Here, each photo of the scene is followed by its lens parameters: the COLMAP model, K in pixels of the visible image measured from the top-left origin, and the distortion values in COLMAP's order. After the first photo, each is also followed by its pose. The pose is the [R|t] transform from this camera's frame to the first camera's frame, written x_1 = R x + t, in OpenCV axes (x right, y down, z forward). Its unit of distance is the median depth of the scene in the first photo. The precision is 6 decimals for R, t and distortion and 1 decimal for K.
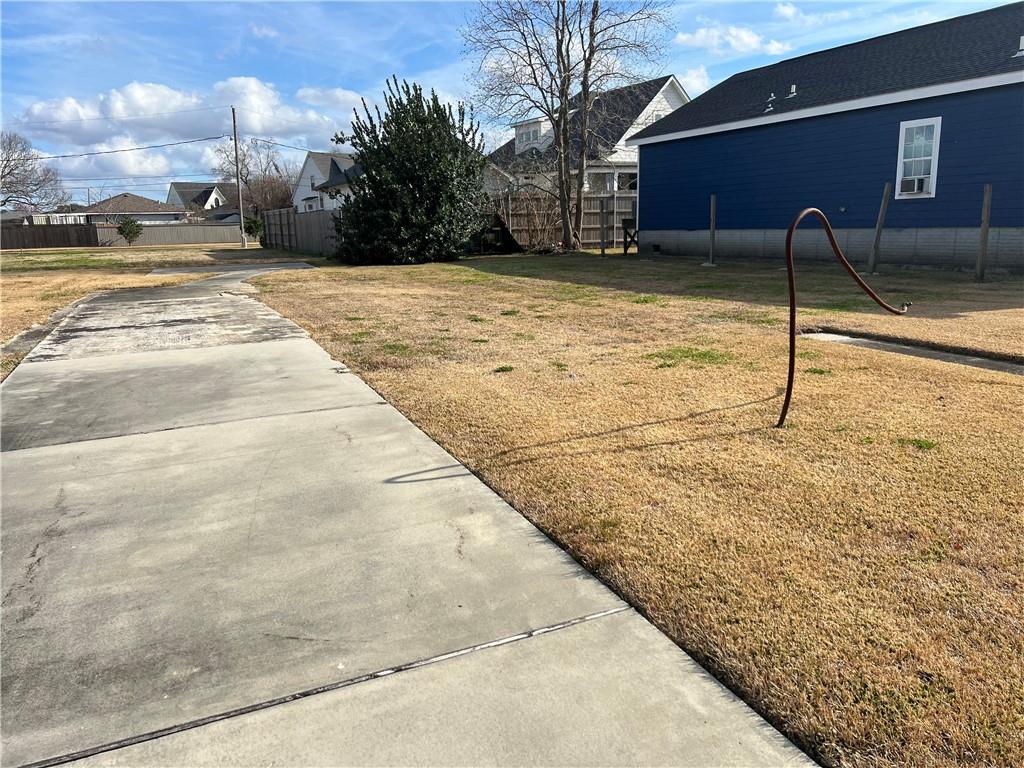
lens RADIAL K [[763.8, 0, 509.3], [0, 763.8, 383.3], [0, 0, 1]] dist [0.040223, -0.047986]
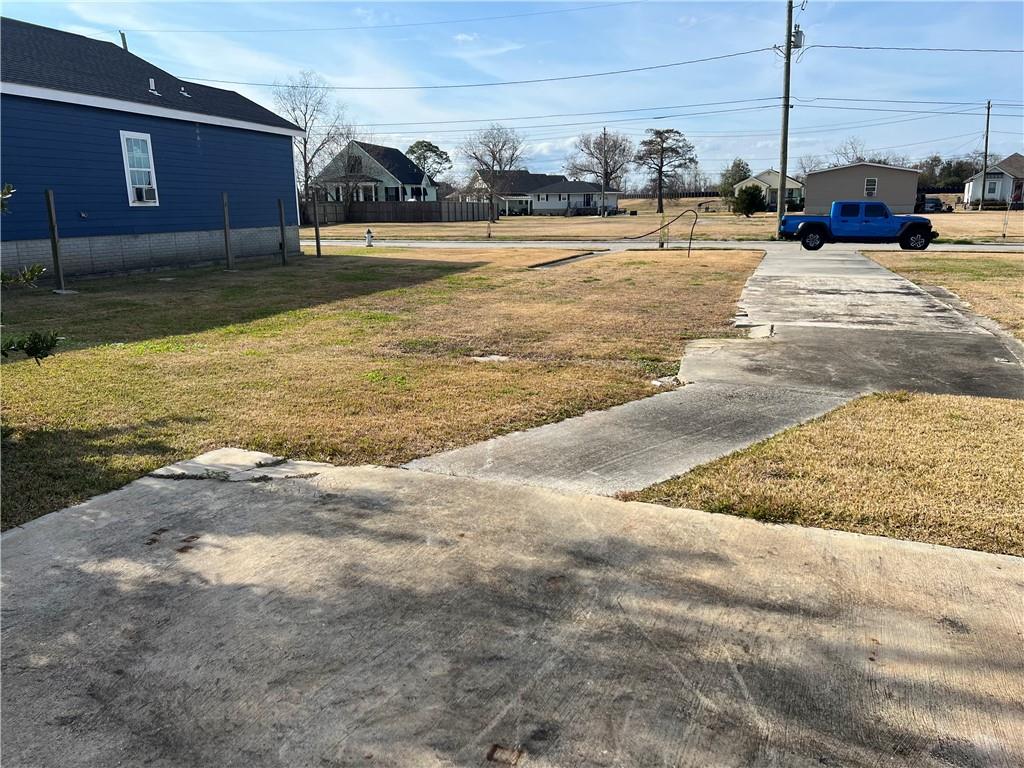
lens RADIAL K [[763.8, 0, 509.3], [0, 763.8, 383.3], [0, 0, 1]] dist [0.040223, -0.047986]
pose [[-0.725530, -0.125231, 0.676700, -0.456634], [0.166471, 0.922165, 0.349140, -0.230091], [-0.667753, 0.365962, -0.648212, 1.101077]]
